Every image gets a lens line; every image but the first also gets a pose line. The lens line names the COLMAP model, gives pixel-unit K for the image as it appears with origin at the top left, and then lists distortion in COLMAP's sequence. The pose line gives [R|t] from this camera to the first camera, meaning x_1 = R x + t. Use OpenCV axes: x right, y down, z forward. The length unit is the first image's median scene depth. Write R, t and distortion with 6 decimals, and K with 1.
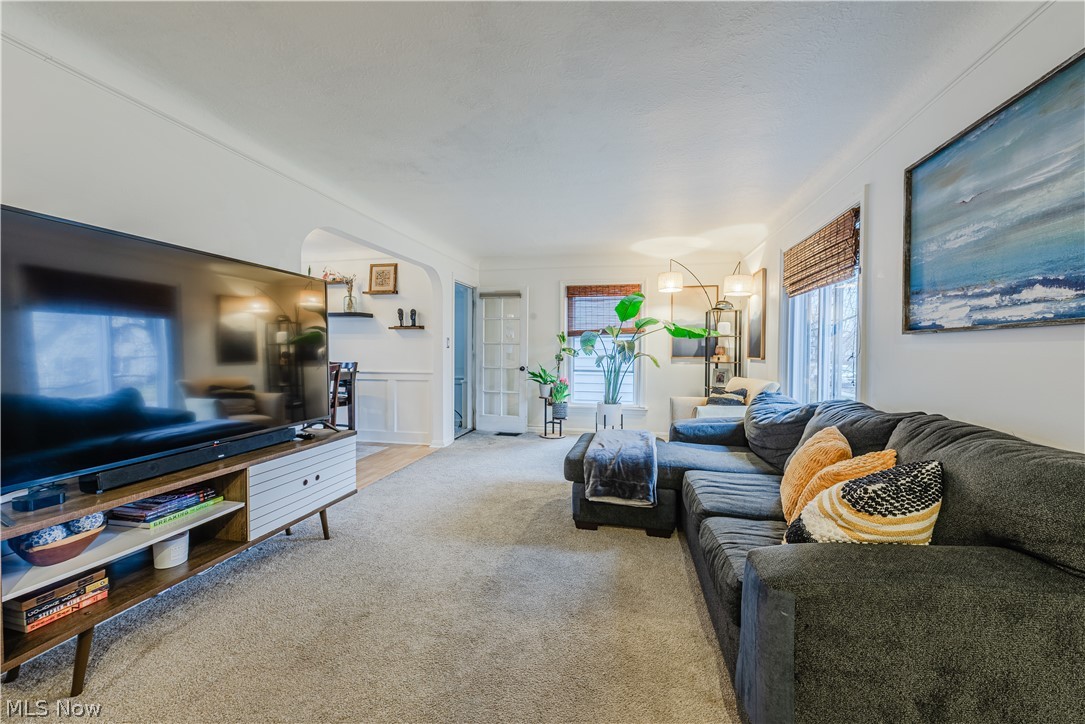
lens RADIAL K [[420.6, 0, 542.5], [0, 420.6, 362.0], [0, 0, 1]] dist [0.003752, -0.000493]
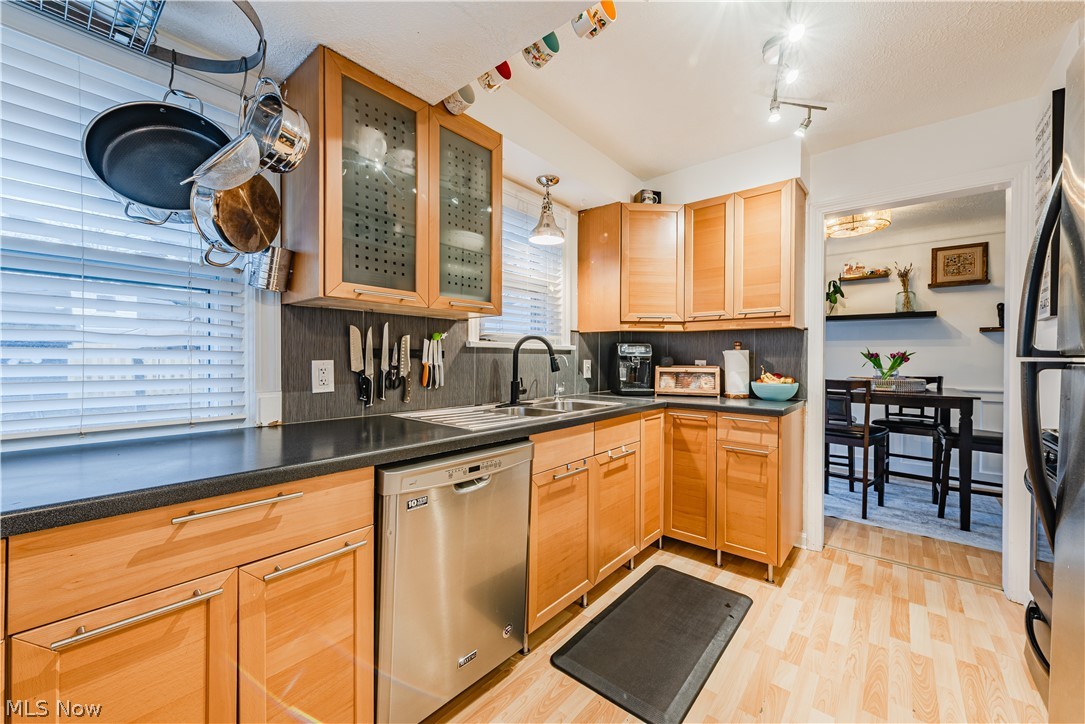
lens RADIAL K [[420.6, 0, 542.5], [0, 420.6, 362.0], [0, 0, 1]] dist [0.003752, -0.000493]
pose [[0.884097, 0.002006, -0.467298, -0.708010], [-0.011951, 0.999761, -0.018319, -0.002830], [0.467150, 0.021781, 0.883910, -0.009480]]
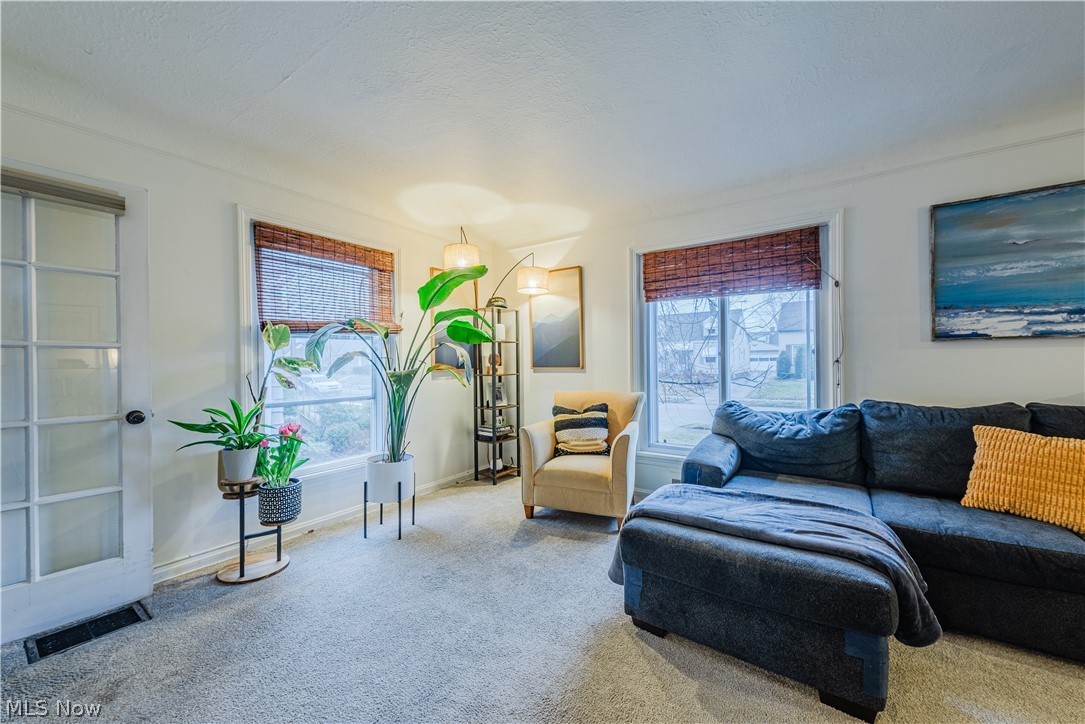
lens RADIAL K [[420.6, 0, 542.5], [0, 420.6, 362.0], [0, 0, 1]] dist [0.003752, -0.000493]
pose [[0.385388, -0.014466, 0.922641, -0.277253], [0.039329, 0.999226, -0.000761, -0.019304], [-0.921916, 0.036580, 0.385659, 0.625457]]
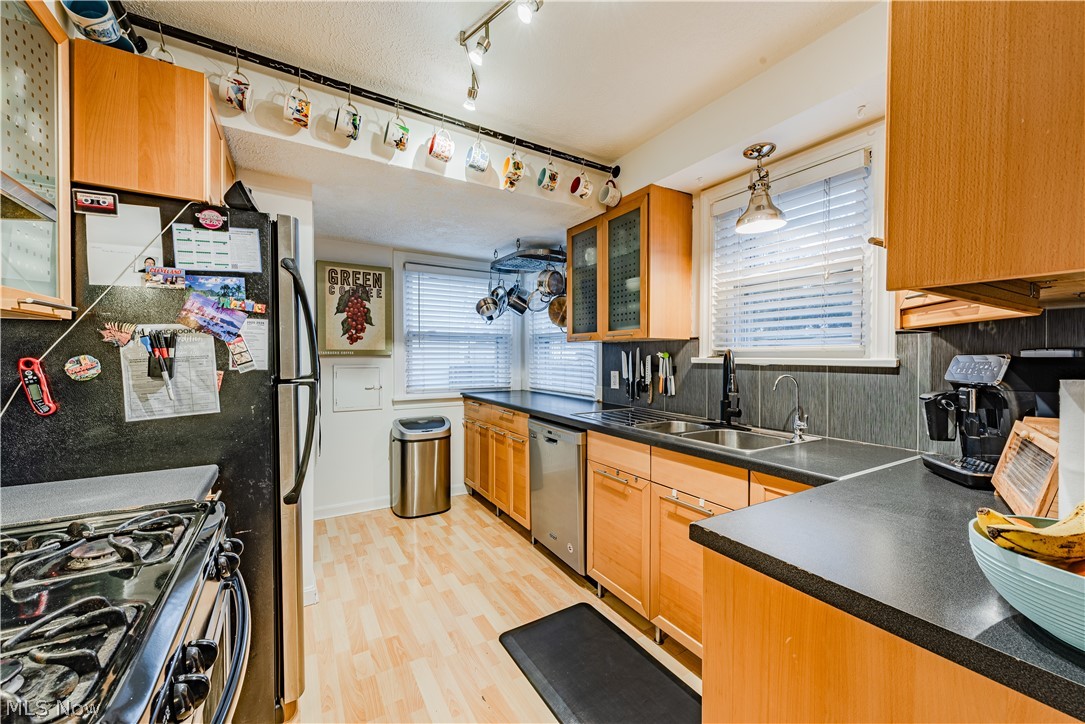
lens RADIAL K [[420.6, 0, 542.5], [0, 420.6, 362.0], [0, 0, 1]] dist [0.003752, -0.000493]
pose [[-0.728946, 0.001805, -0.684569, -0.529732], [-0.025390, 0.999237, 0.029670, -0.035756], [0.684100, 0.039009, -0.728344, 0.553794]]
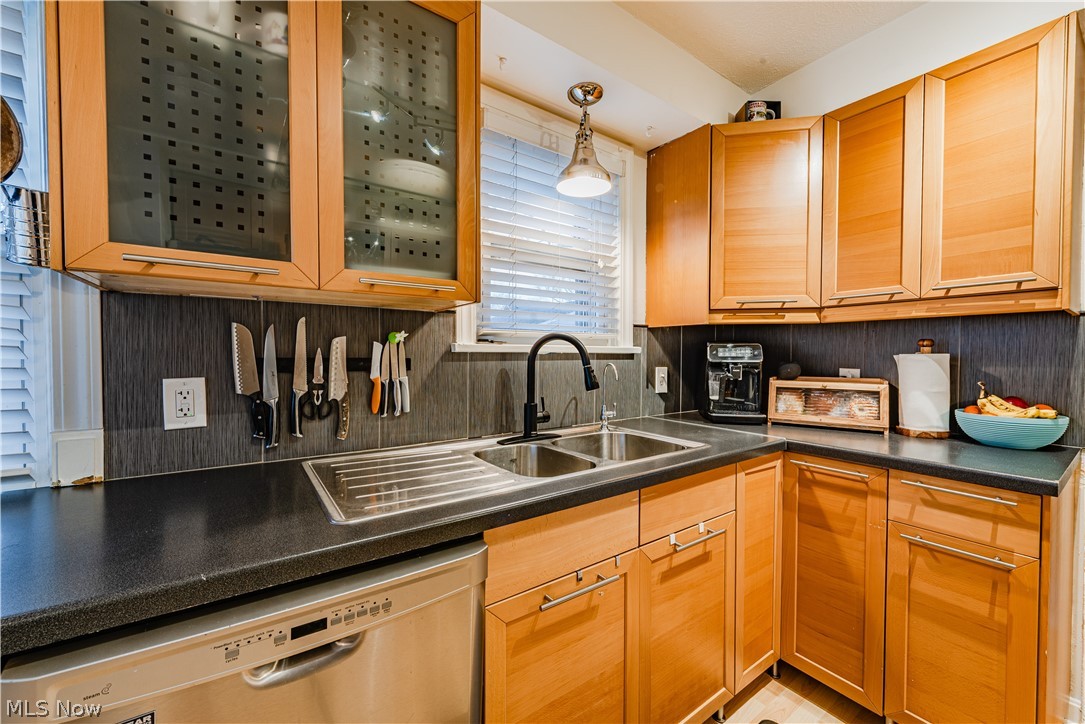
lens RADIAL K [[420.6, 0, 542.5], [0, 420.6, 362.0], [0, 0, 1]] dist [0.003752, -0.000493]
pose [[0.738542, 0.009368, -0.674143, -0.737774], [-0.017753, 0.999827, -0.005556, -0.017874], [0.673974, 0.016072, 0.738580, 0.161182]]
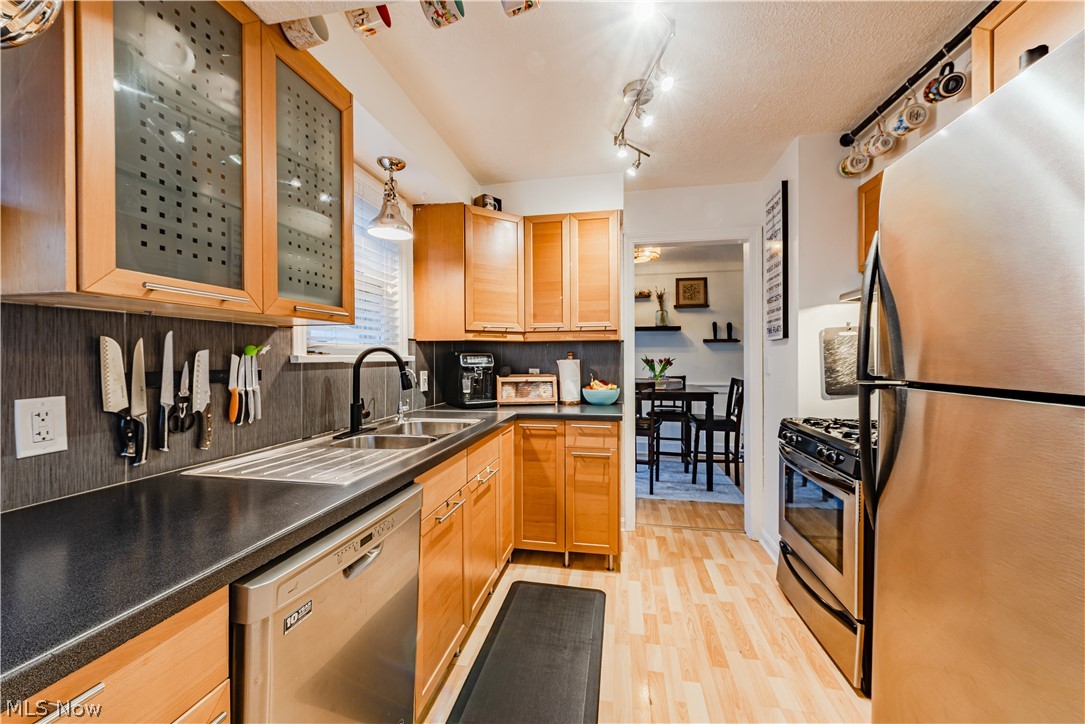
lens RADIAL K [[417.8, 0, 542.5], [0, 417.8, 362.0], [0, 0, 1]] dist [-0.001068, -0.000255]
pose [[0.999583, -0.010990, 0.026705, -0.792616], [0.011470, 0.999774, -0.017892, -0.017827], [-0.026503, 0.018190, 0.999483, 0.008748]]
